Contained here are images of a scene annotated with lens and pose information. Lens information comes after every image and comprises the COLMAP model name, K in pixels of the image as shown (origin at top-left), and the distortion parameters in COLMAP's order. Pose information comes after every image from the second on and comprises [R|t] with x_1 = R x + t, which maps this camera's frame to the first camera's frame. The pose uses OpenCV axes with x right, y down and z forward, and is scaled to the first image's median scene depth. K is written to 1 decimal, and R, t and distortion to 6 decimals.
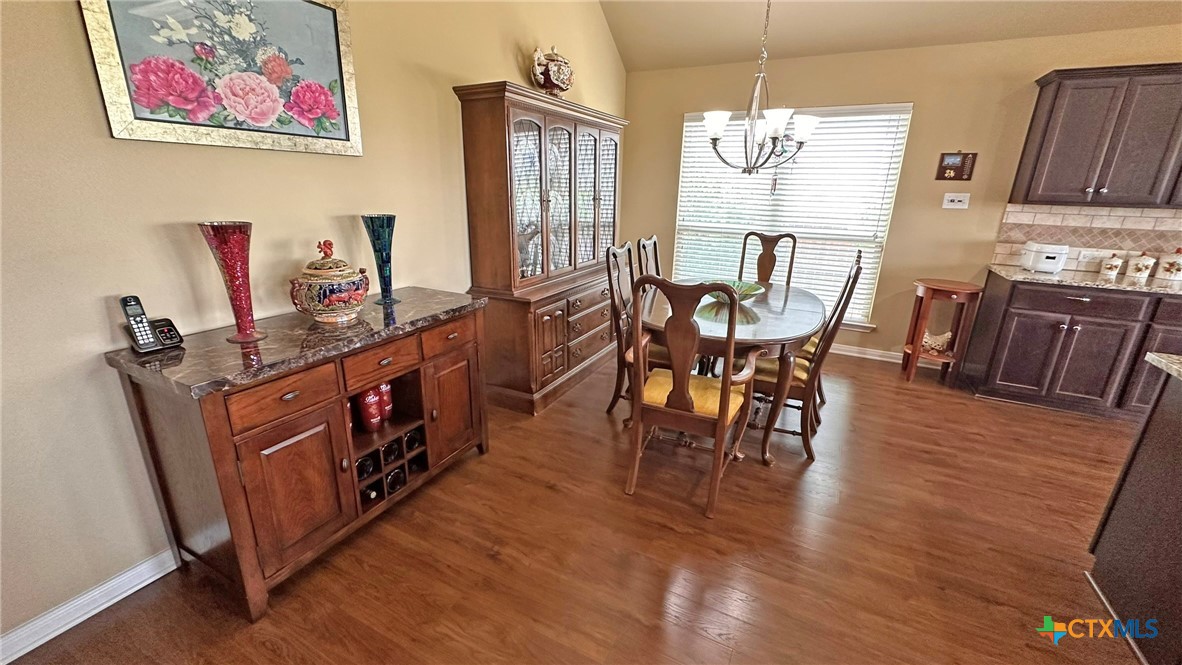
lens RADIAL K [[472.4, 0, 588.7], [0, 472.4, 329.3], [0, 0, 1]] dist [-0.002665, 0.001018]
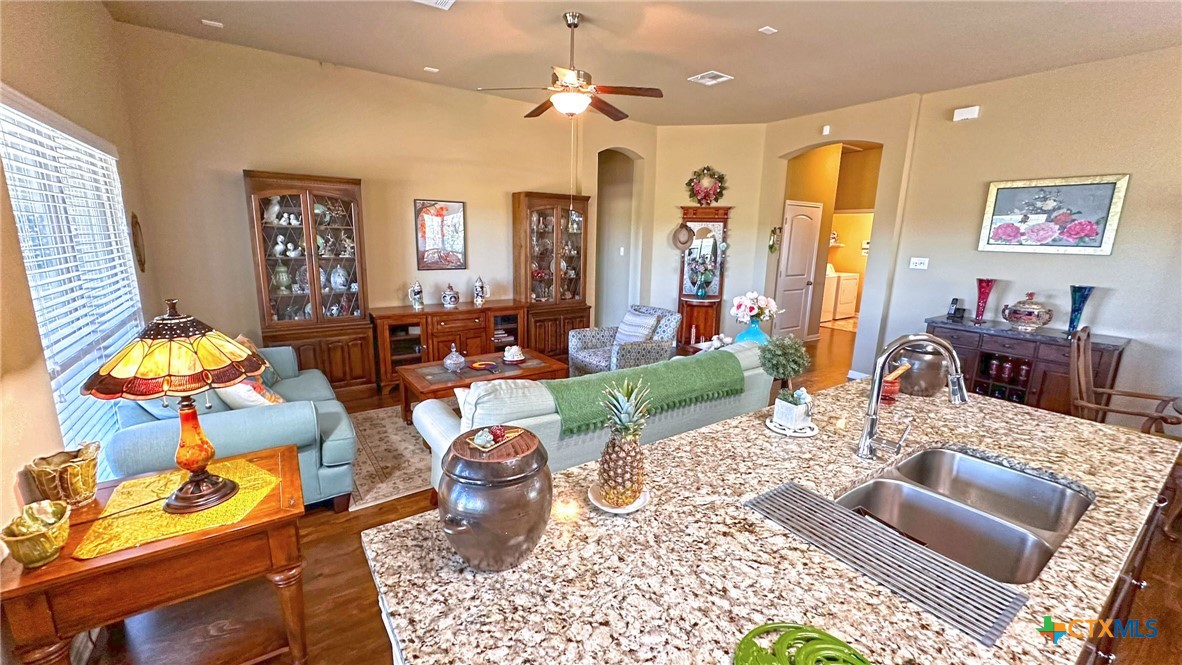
lens RADIAL K [[472.4, 0, 590.1], [0, 472.4, 330.6], [0, 0, 1]] dist [-0.002665, 0.001018]
pose [[-0.465035, 0.142553, -0.873740, 1.348570], [-0.293311, 0.906398, 0.303992, -0.053333], [0.835291, 0.397644, -0.379694, 0.110288]]
